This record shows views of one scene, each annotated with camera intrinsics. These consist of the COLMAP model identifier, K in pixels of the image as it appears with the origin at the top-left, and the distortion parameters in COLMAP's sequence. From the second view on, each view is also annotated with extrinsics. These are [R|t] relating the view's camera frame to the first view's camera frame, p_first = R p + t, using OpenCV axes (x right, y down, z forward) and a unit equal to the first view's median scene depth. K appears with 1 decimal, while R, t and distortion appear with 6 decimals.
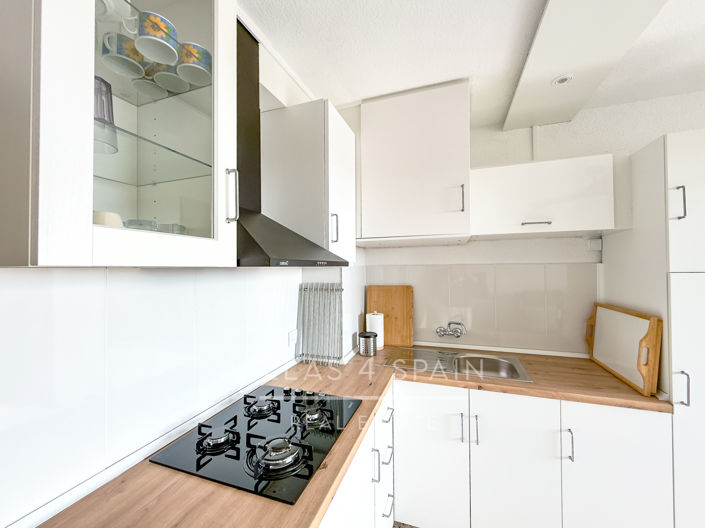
lens RADIAL K [[287.8, 0, 352.5], [0, 287.8, 264.0], [0, 0, 1]] dist [-0.000413, 0.000150]
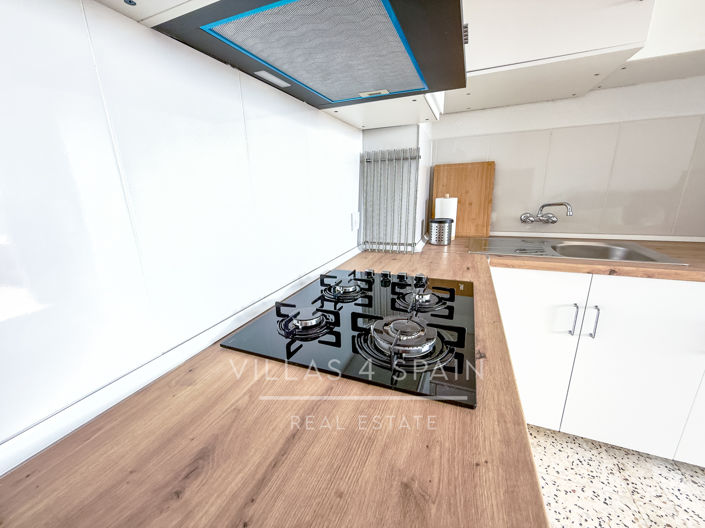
lens RADIAL K [[277.0, 0, 352.5], [0, 277.0, 264.0], [0, 0, 1]] dist [0.000400, 0.000288]
pose [[0.998598, -0.004641, -0.052731, -0.268116], [0.018935, 0.961556, 0.273957, 0.241046], [0.049432, -0.274571, 0.960295, 0.323787]]
